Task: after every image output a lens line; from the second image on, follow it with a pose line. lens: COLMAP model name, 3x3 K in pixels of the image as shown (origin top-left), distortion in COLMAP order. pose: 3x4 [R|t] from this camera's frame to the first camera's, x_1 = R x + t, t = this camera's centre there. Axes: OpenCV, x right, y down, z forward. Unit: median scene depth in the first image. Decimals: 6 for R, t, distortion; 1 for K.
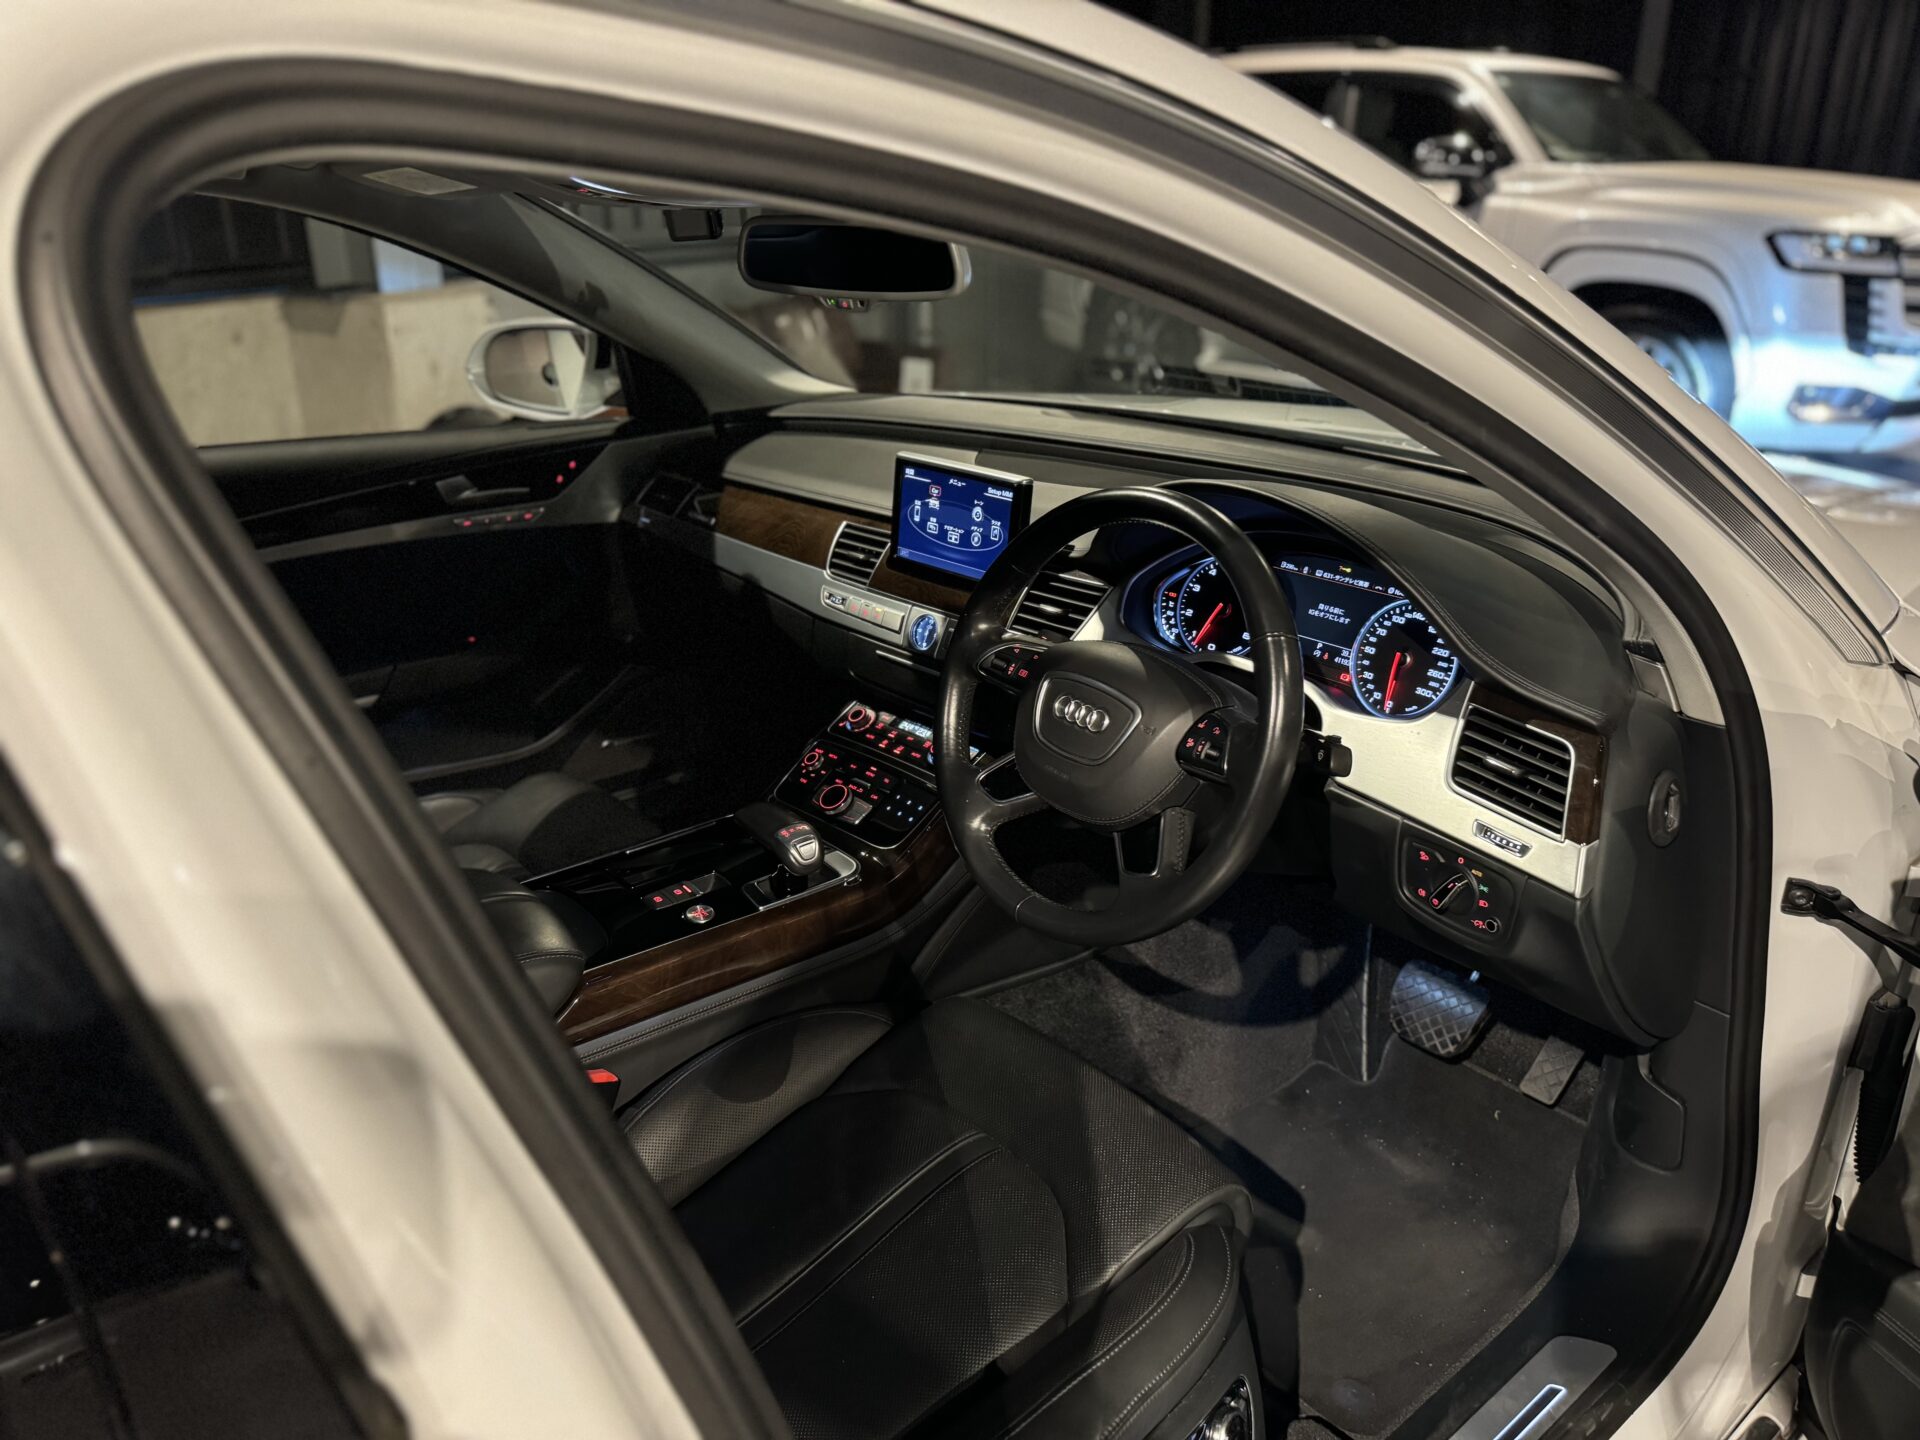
lens RADIAL K [[1354.8, 0, 957.6], [0, 1354.8, 708.1], [0, 0, 1]] dist [0.028114, -0.045628]
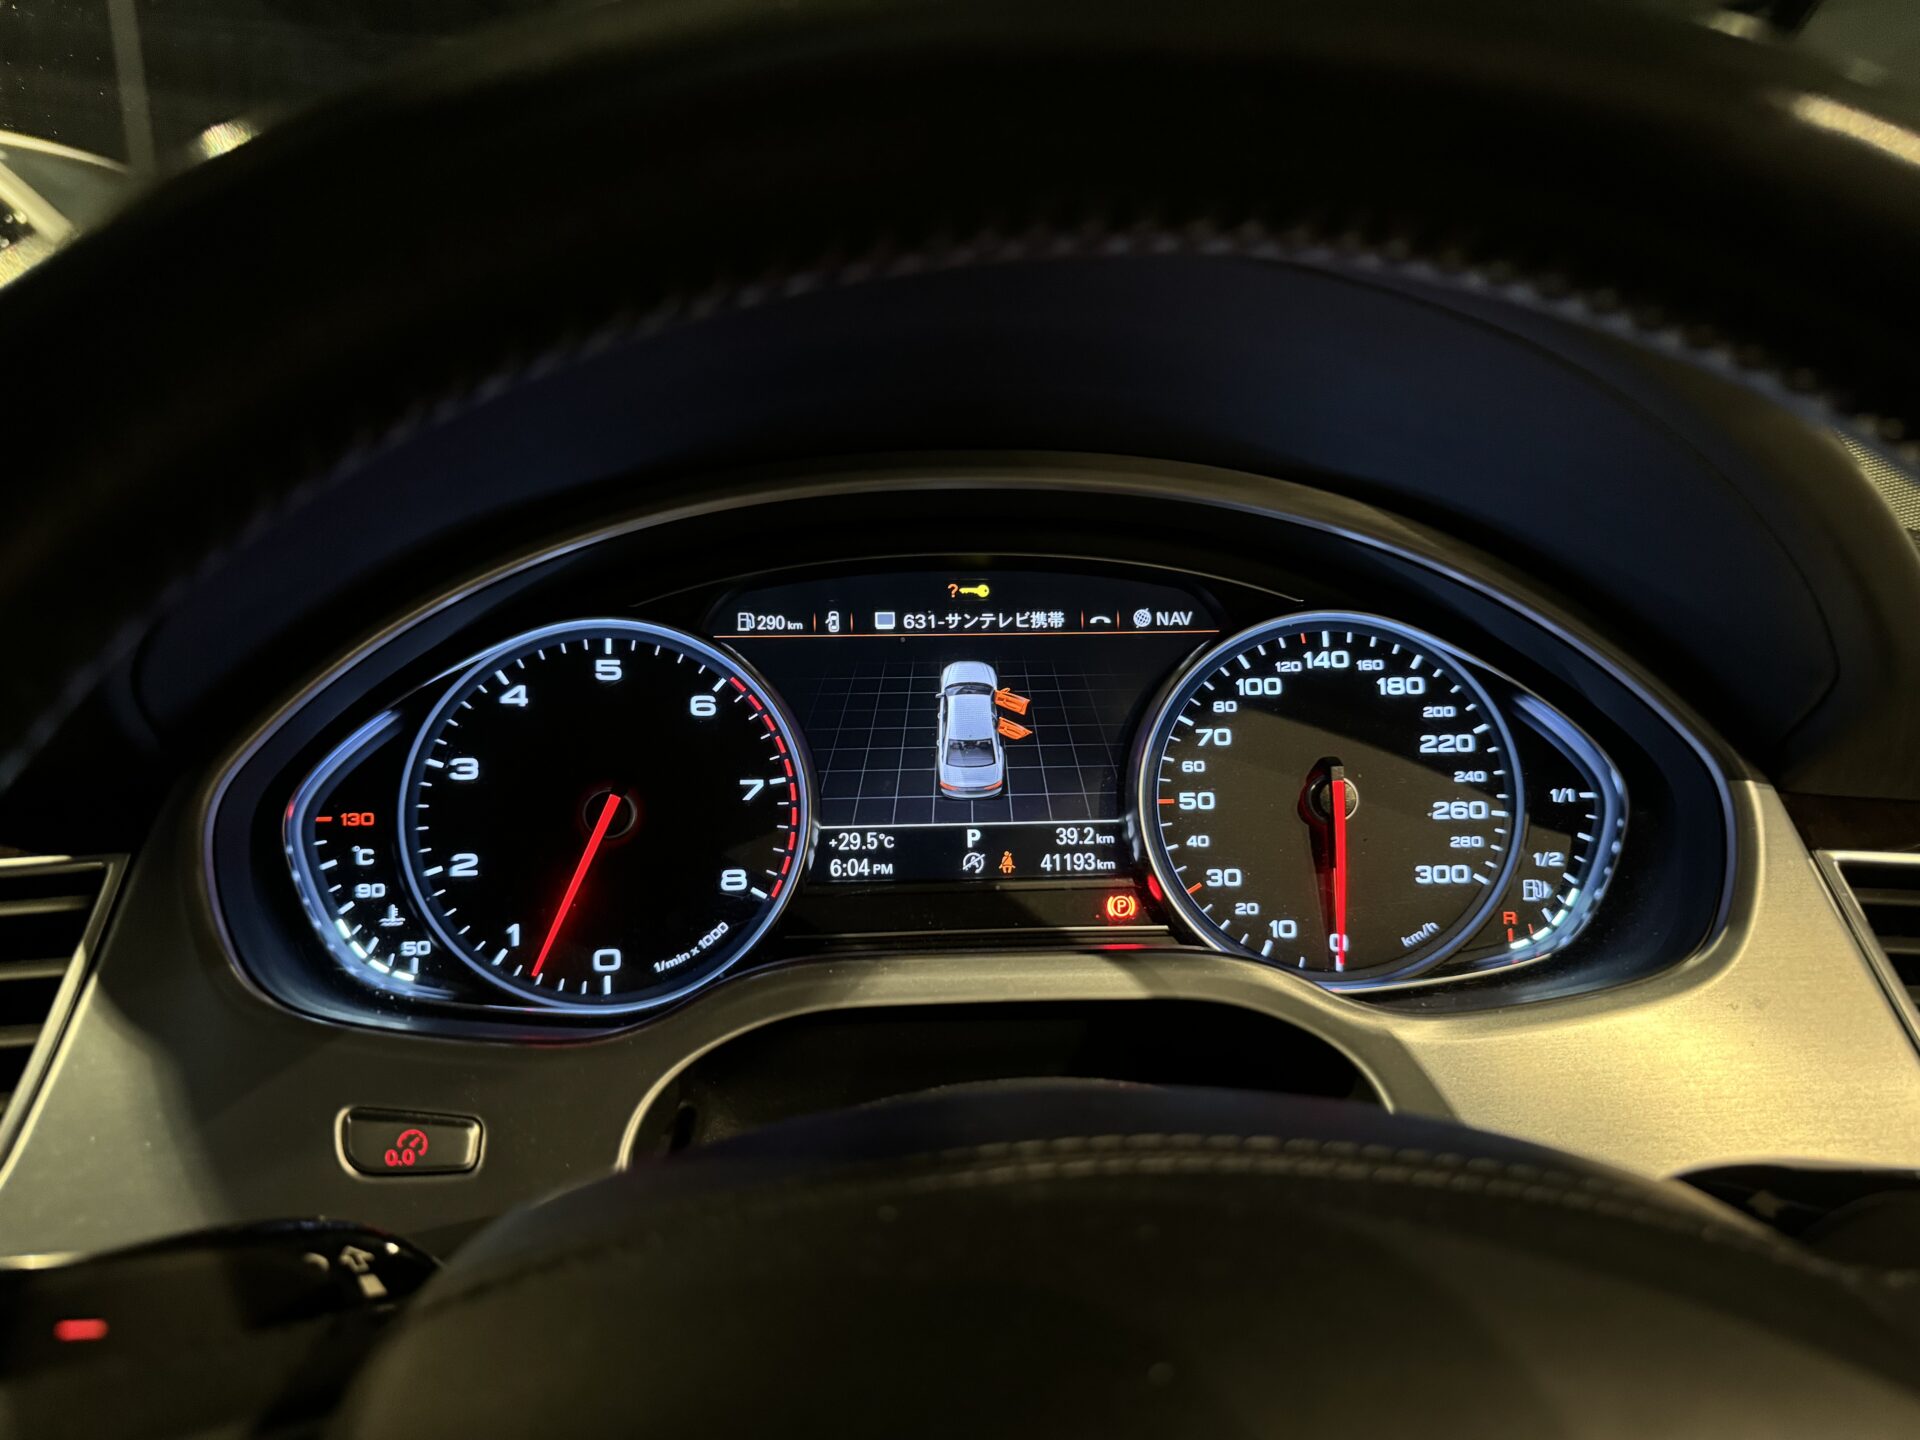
lens RADIAL K [[1353.2, 0, 960.0], [0, 1353.2, 720.0], [0, 0, 1]] dist [0.101430, -0.166866]
pose [[0.565502, -0.211818, 0.797083, 0.018522], [0.285716, 0.956925, 0.051589, -0.082815], [-0.773676, 0.198565, 0.601662, 0.750114]]
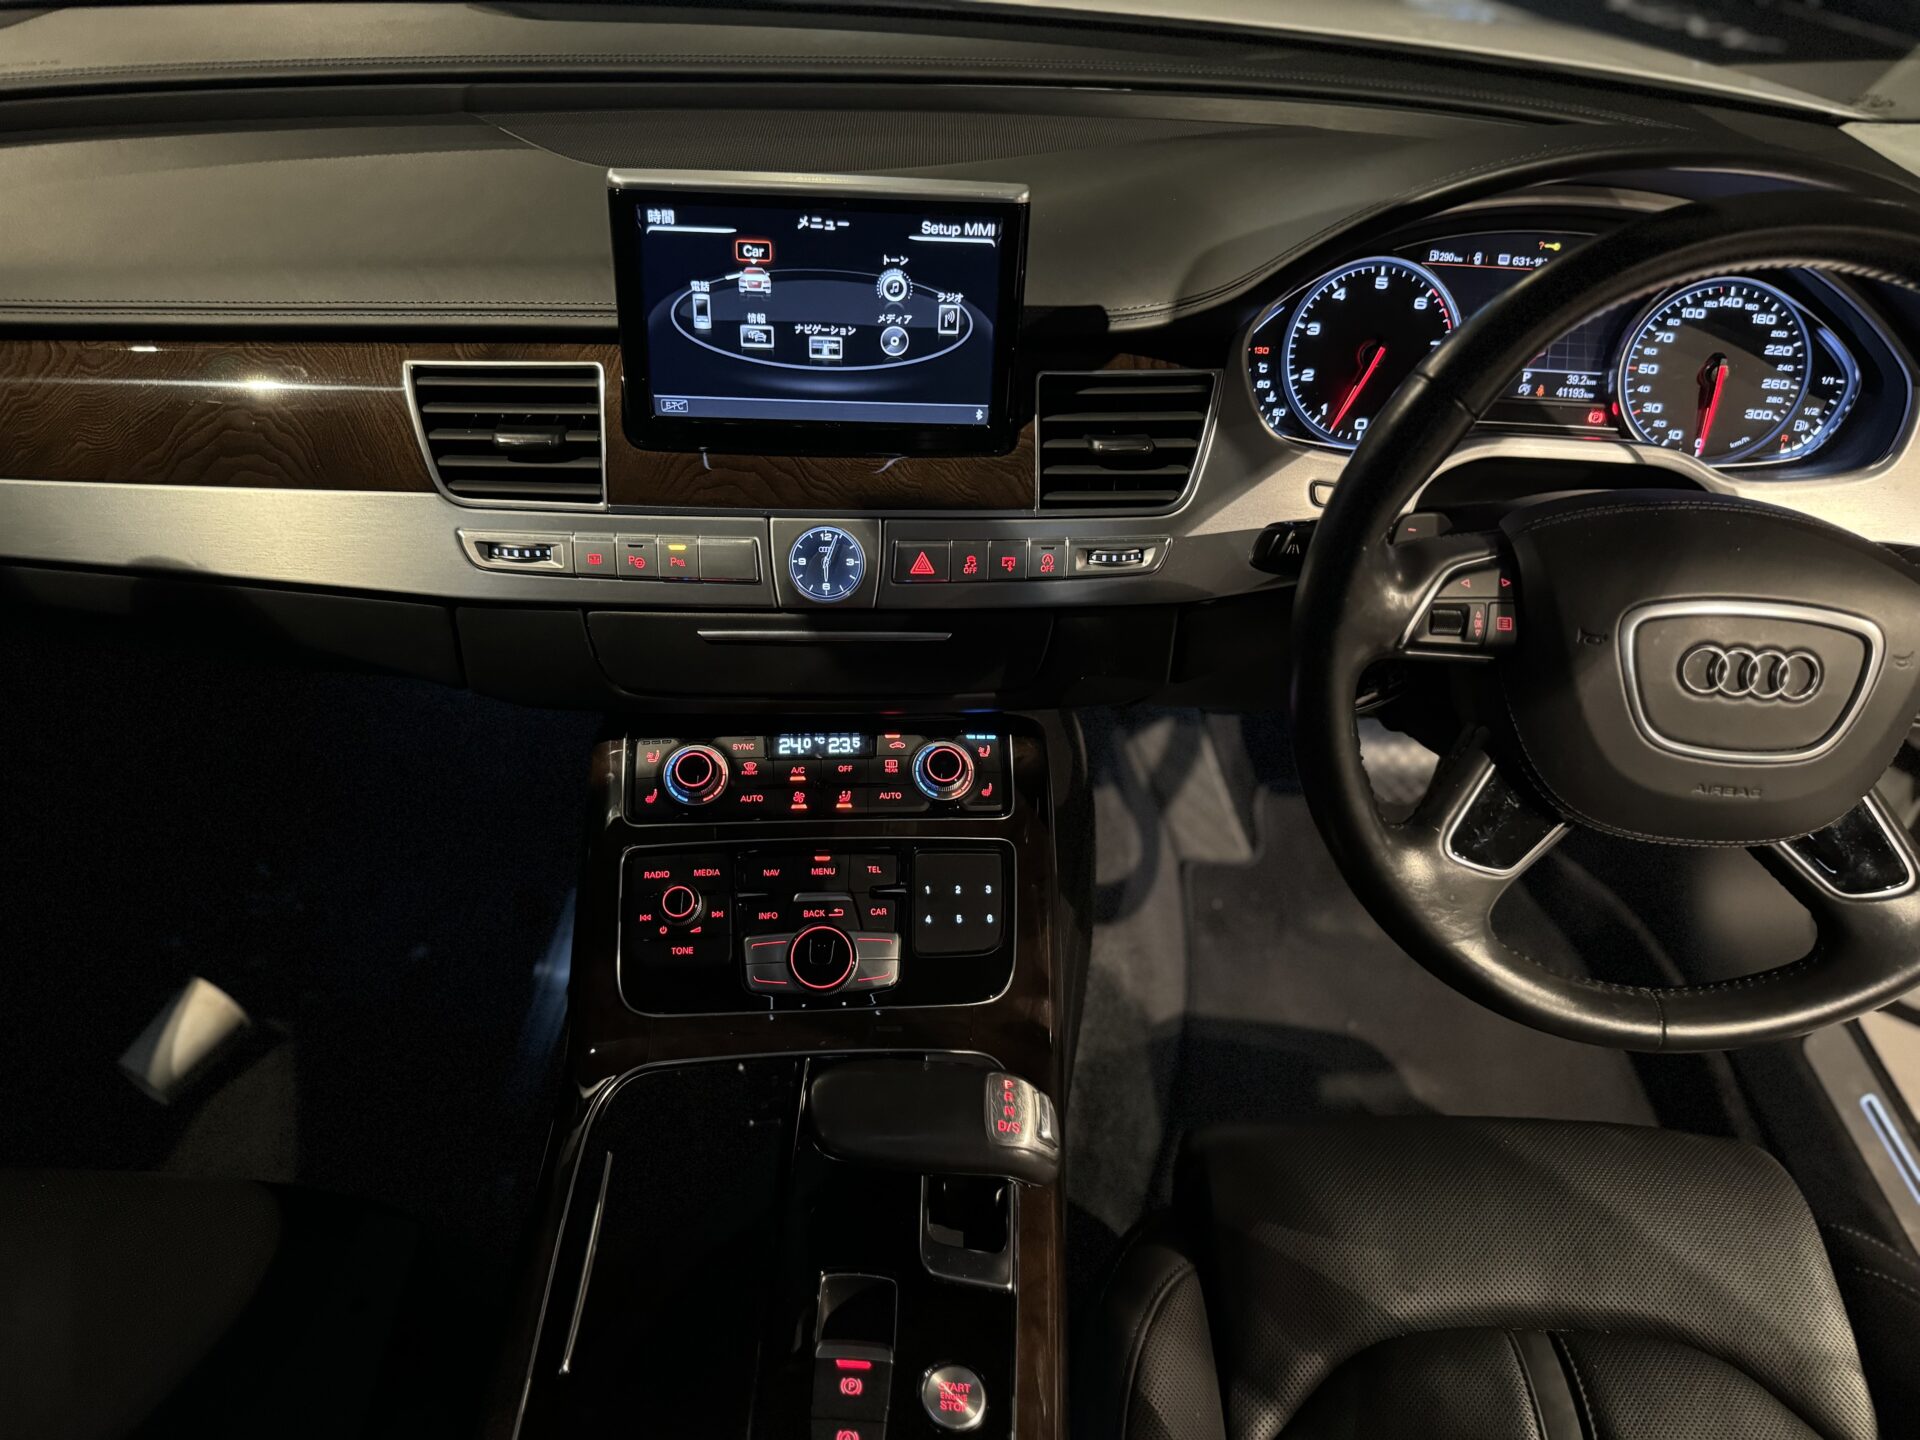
lens RADIAL K [[1367.4, 0, 956.7], [0, 1367.4, 703.0], [0, 0, 1]] dist [0.006518, -0.020743]
pose [[0.625276, -0.452272, 0.635987, -0.348948], [0.221685, 0.884311, 0.410913, -0.216348], [-0.748255, -0.115946, 0.653201, 0.709486]]
